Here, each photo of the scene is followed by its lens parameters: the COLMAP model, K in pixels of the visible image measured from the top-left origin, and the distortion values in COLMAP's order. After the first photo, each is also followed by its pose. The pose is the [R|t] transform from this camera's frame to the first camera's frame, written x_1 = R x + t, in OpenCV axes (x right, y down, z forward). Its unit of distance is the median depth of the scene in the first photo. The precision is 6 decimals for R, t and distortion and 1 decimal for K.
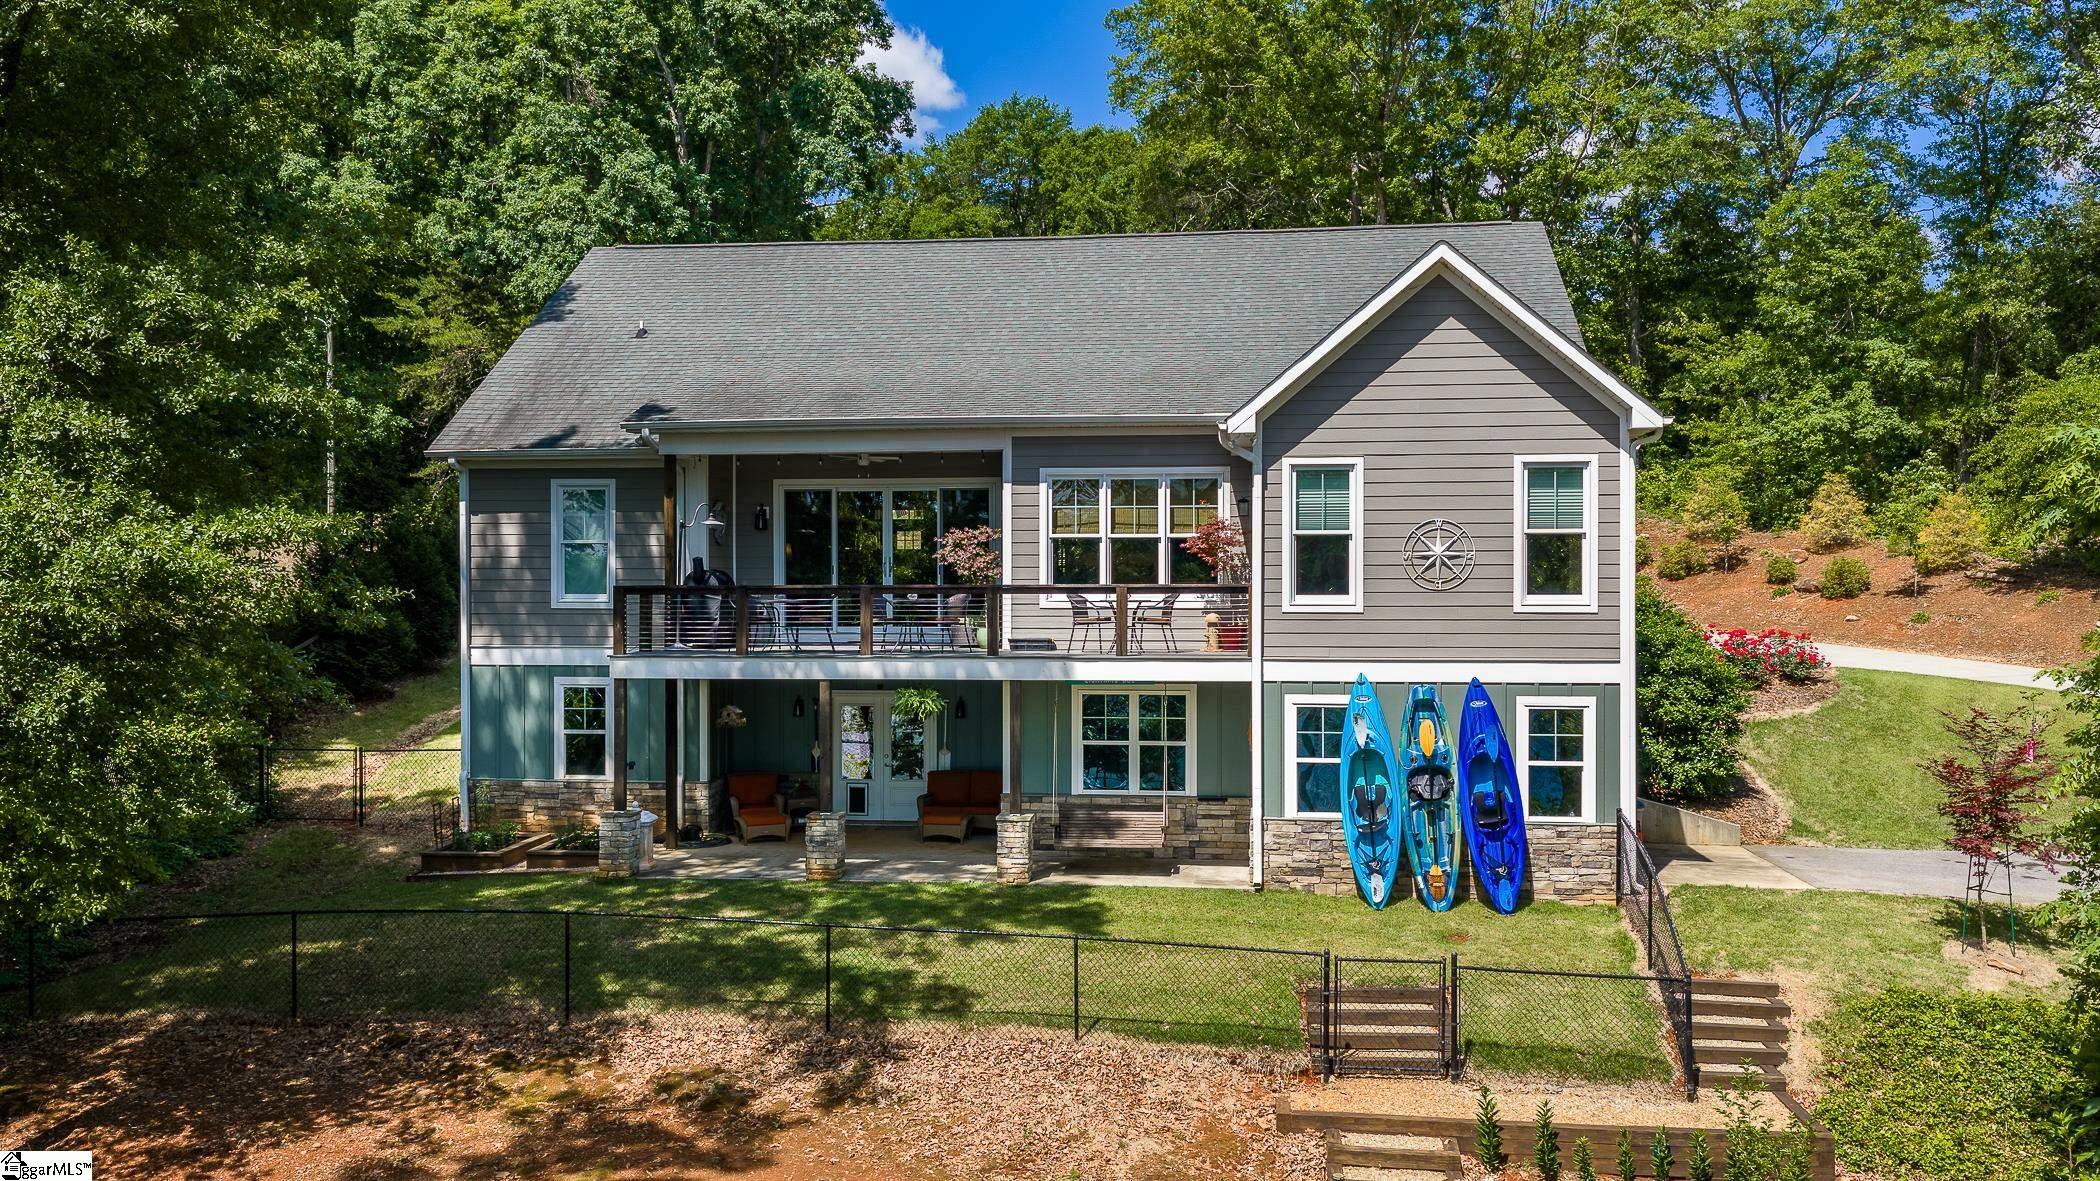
lens RADIAL K [[1771.0, 0, 1050.0], [0, 1771.0, 590.5], [0, 0, 1]] dist [-0.002311, -0.004893]
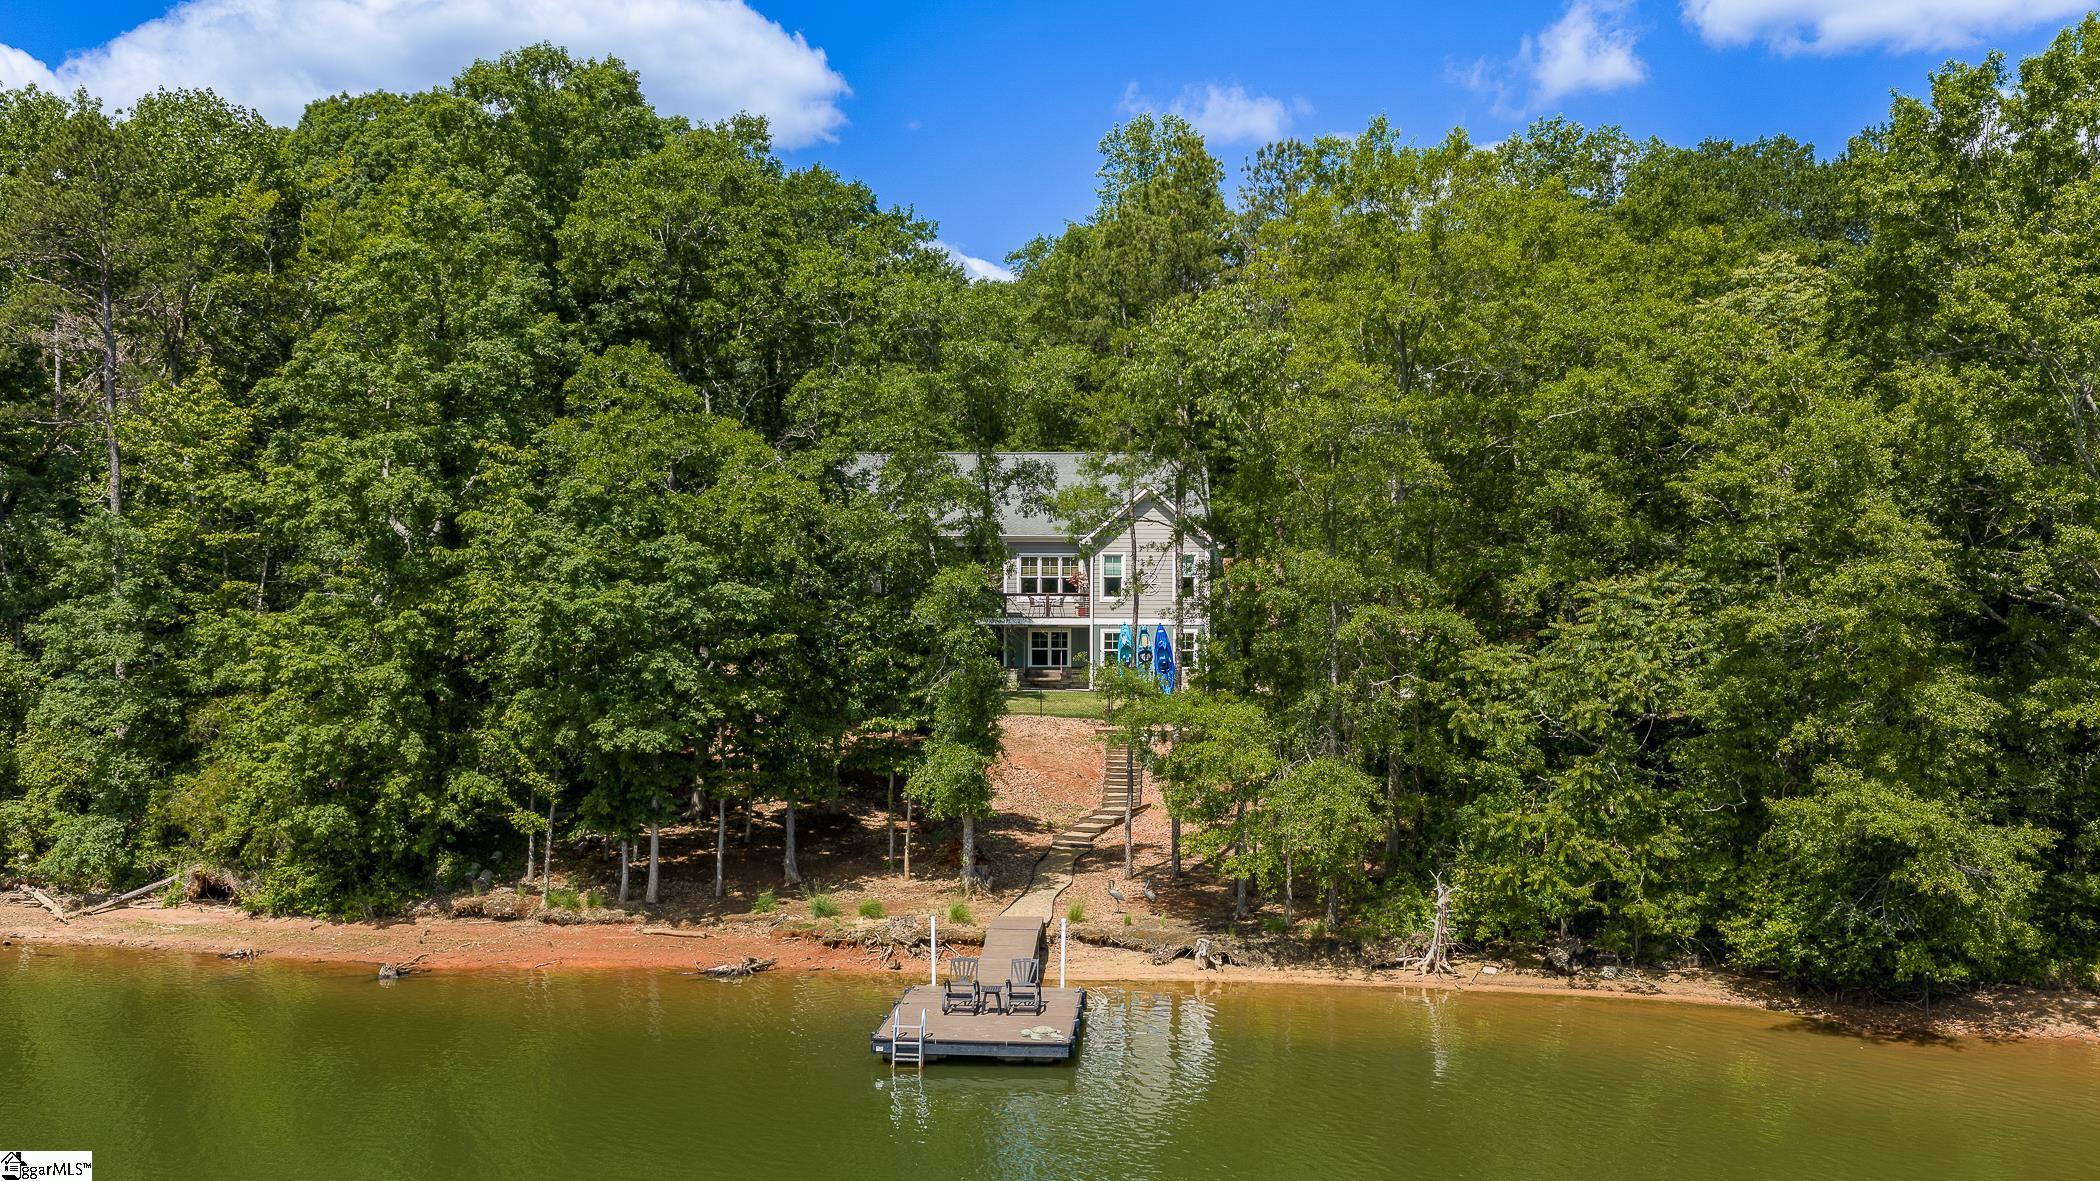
lens RADIAL K [[1771.0, 0, 1050.0], [0, 1771.0, 590.5], [0, 0, 1]] dist [-0.002311, -0.004893]
pose [[0.996639, -0.000997, 0.081915, -0.189232], [0.001359, 0.999990, -0.004368, 0.004180], [-0.081910, 0.004464, 0.996630, -1.883373]]
